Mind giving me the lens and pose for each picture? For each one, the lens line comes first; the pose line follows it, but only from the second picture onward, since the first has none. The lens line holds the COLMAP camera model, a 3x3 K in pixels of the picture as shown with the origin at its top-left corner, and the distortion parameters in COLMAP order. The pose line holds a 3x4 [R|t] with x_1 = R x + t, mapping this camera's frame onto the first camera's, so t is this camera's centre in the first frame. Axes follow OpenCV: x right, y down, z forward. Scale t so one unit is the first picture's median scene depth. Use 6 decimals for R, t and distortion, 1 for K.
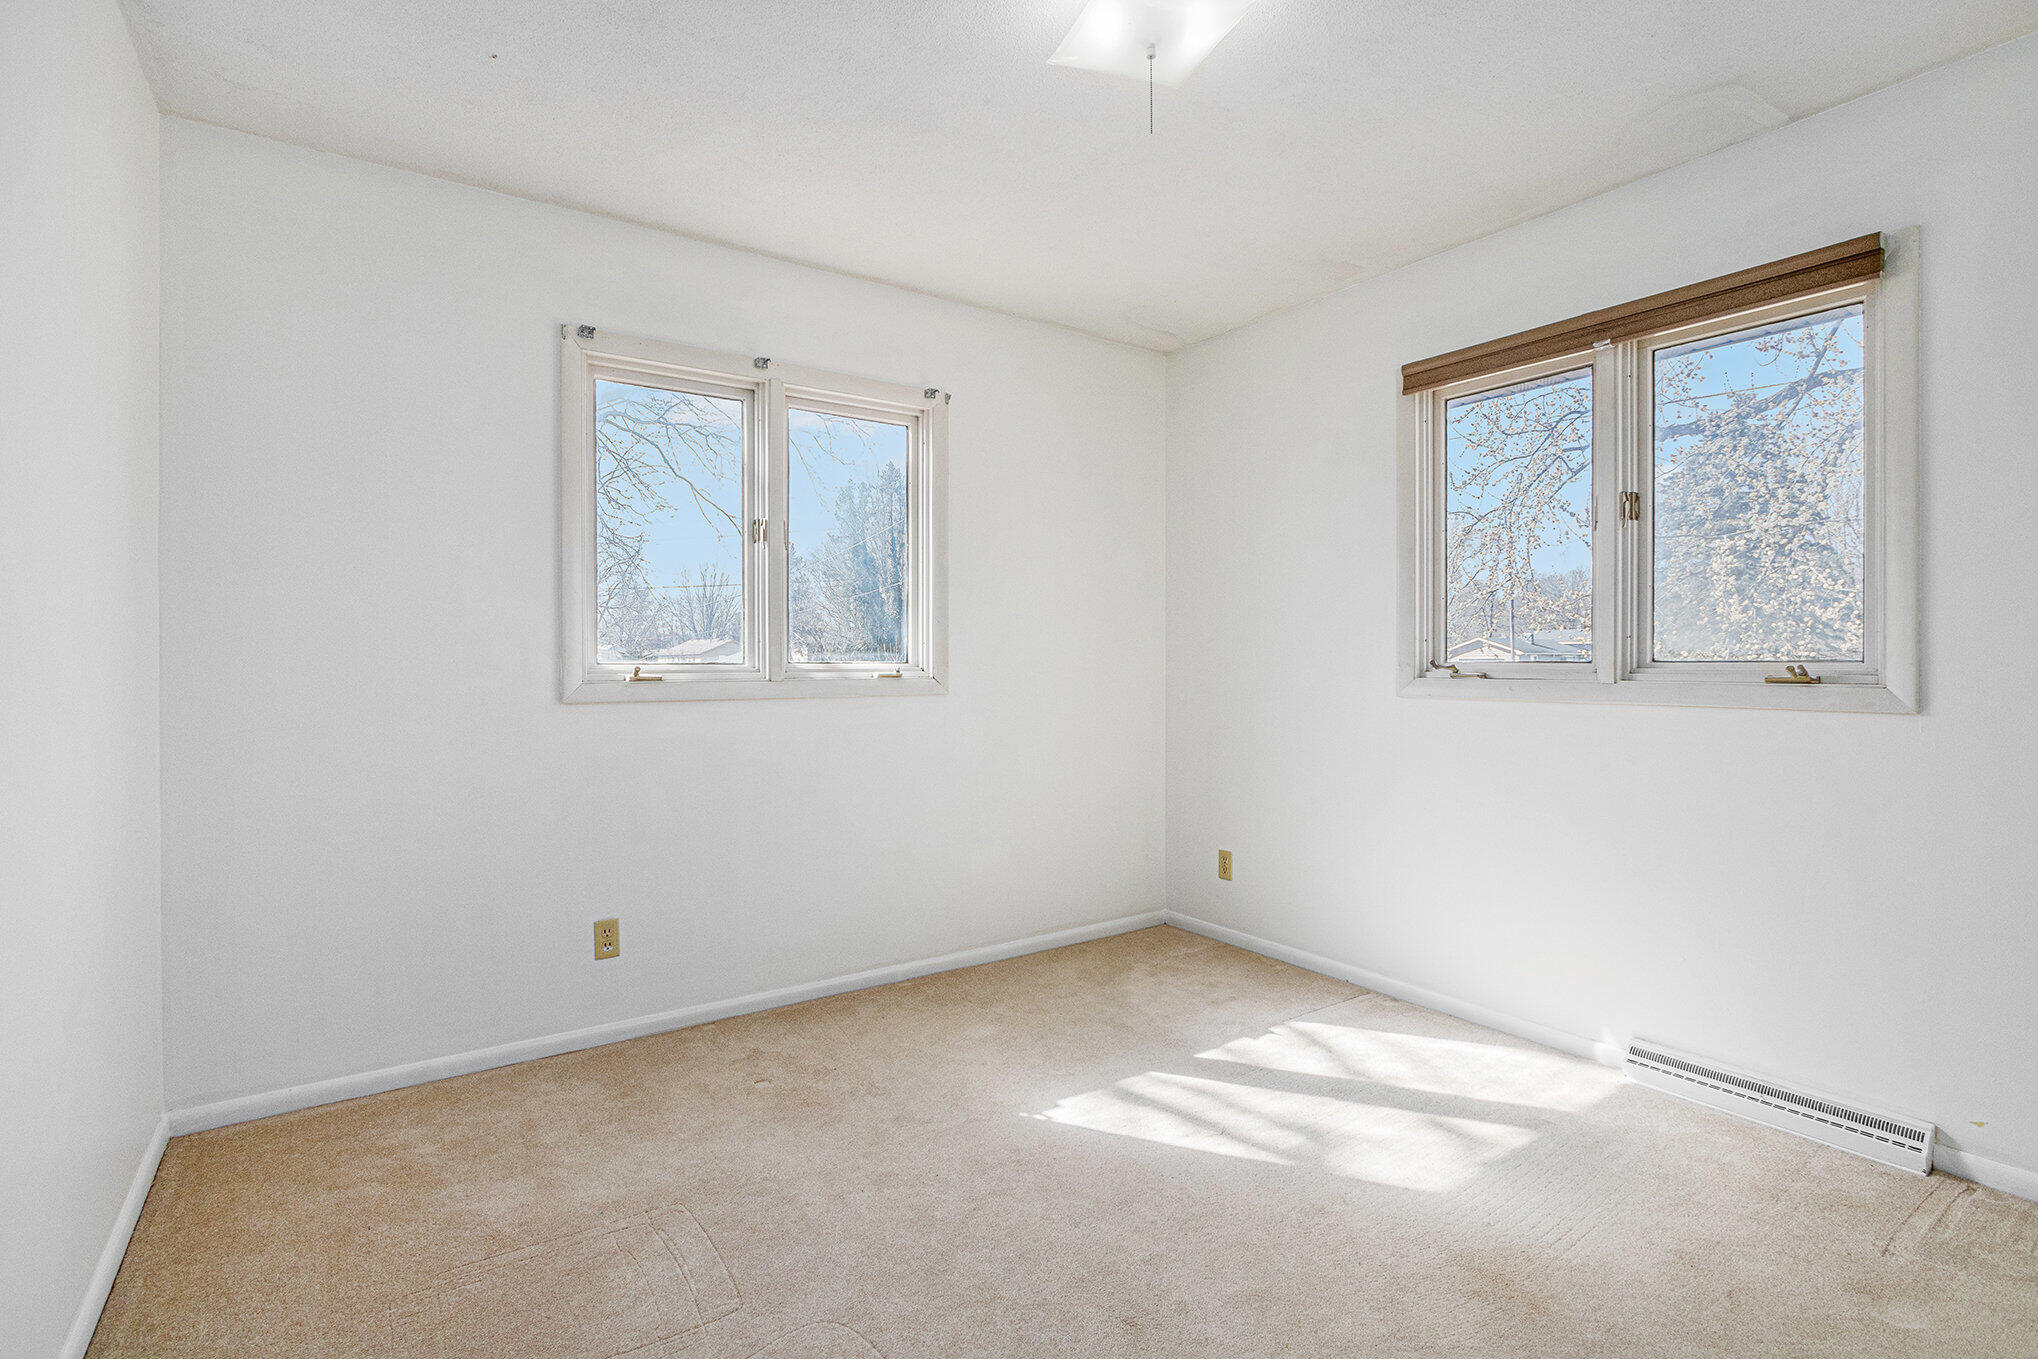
lens RADIAL K [[939.6, 0, 1019.0], [0, 939.6, 679.5], [0, 0, 1]] dist [-0.009575, -0.000590]
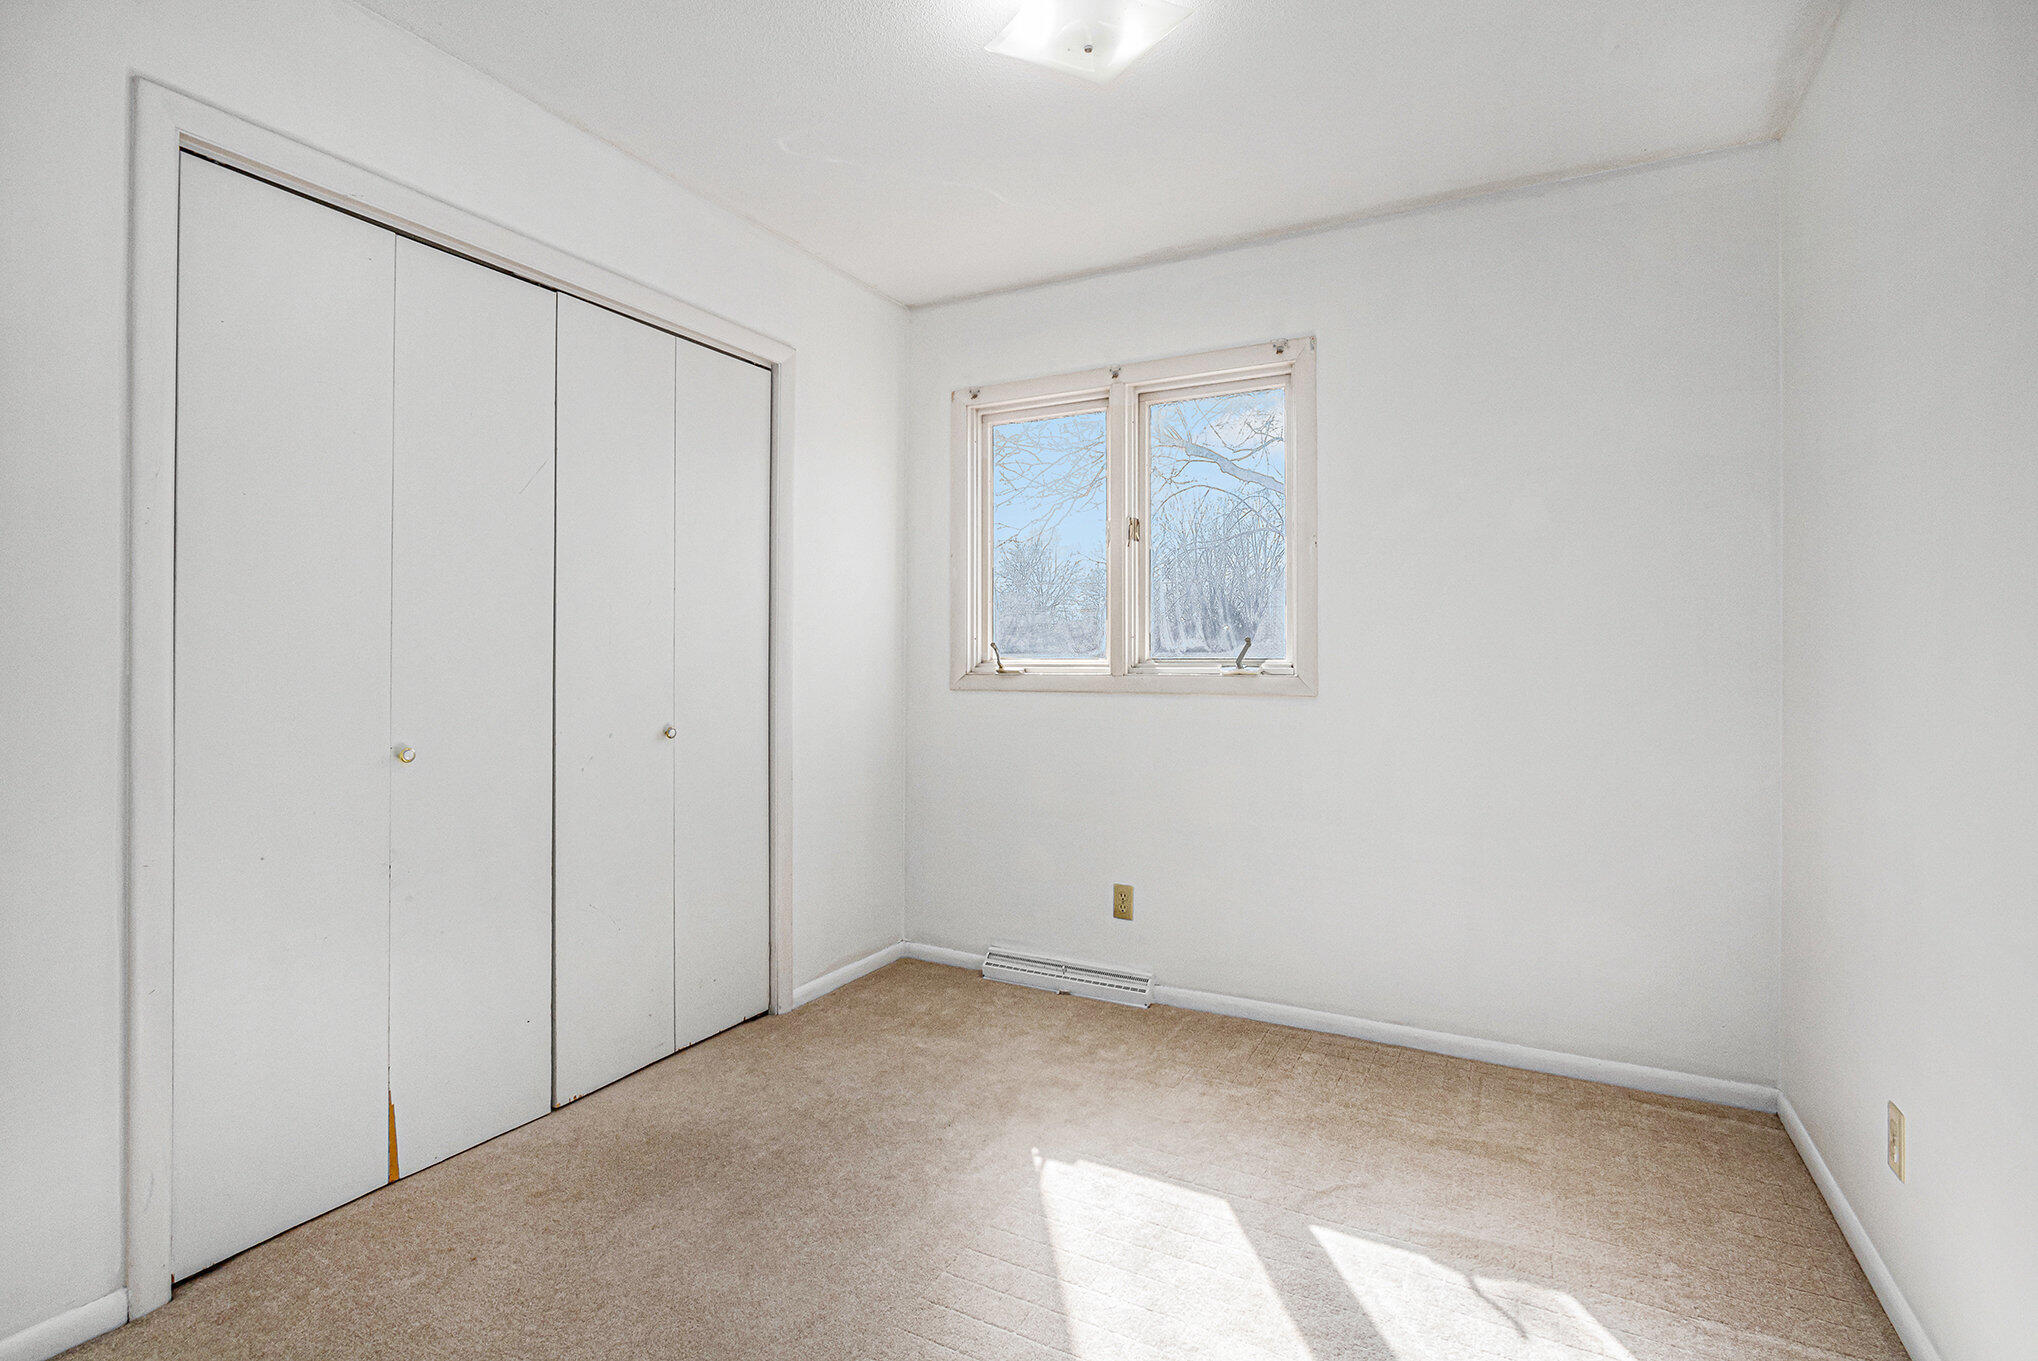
lens RADIAL K [[968.4, 0, 1019.0], [0, 968.4, 680.5], [0, 0, 1]] dist [-0.009030, 0.000092]
pose [[0.449319, 0.025037, -0.893020, 0.720800], [-0.025033, 0.999568, 0.015429, -0.007712], [0.893020, 0.015422, 0.449752, 0.479988]]
